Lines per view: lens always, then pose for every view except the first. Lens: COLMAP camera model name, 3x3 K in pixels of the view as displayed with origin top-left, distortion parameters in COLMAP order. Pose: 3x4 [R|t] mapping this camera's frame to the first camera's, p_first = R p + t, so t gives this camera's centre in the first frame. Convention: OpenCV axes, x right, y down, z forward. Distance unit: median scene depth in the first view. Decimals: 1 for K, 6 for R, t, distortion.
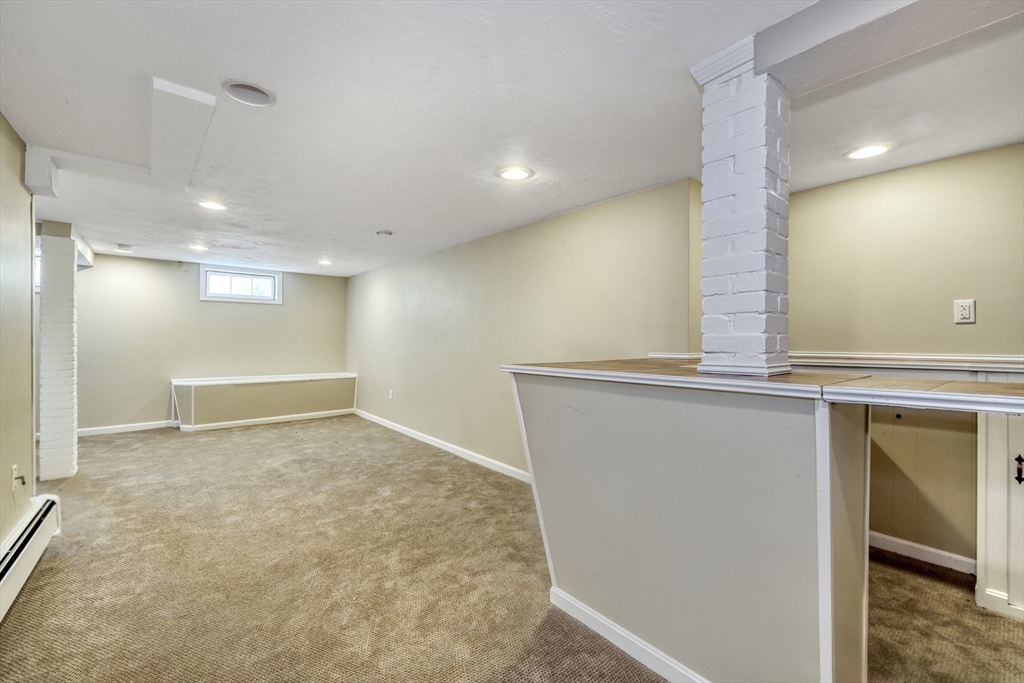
lens RADIAL K [[436.5, 0, 511.2], [0, 436.5, 339.4], [0, 0, 1]] dist [-0.013509, 0.006909]
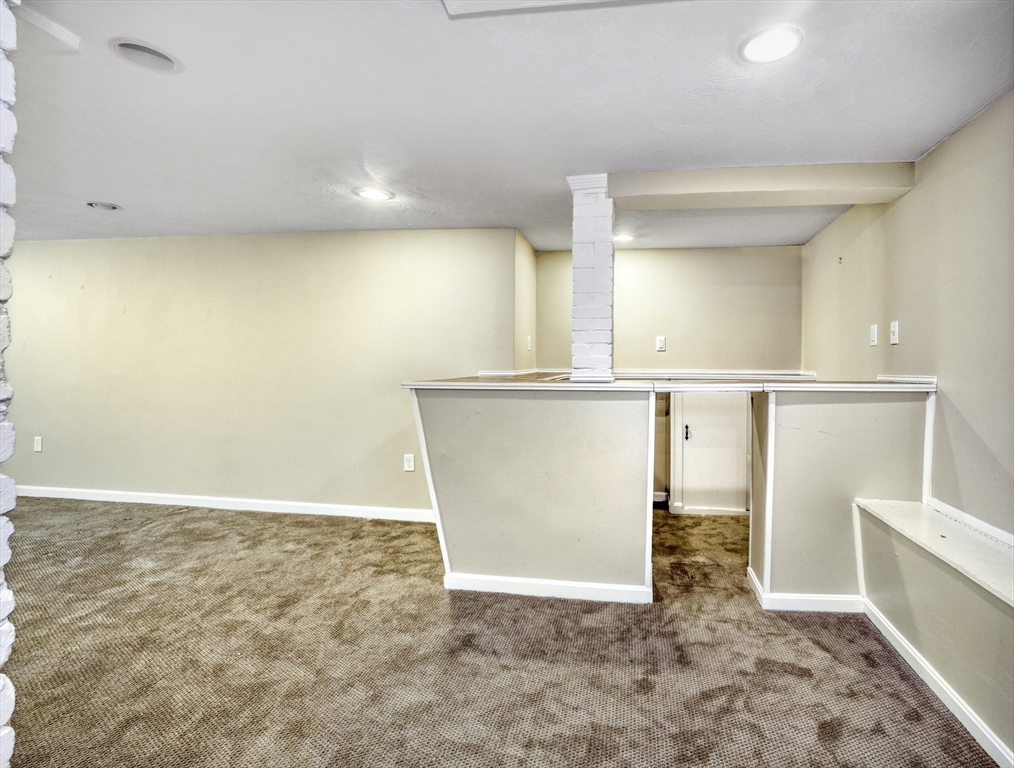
lens RADIAL K [[617.7, 0, 507.6], [0, 617.7, 352.3], [0, 0, 1]] dist [0.004866, 0.001065]
pose [[0.739426, 0.013745, 0.673098, -0.750988], [-0.004457, 0.999870, -0.015521, 0.005814], [-0.673224, 0.008477, 0.739390, -0.272143]]
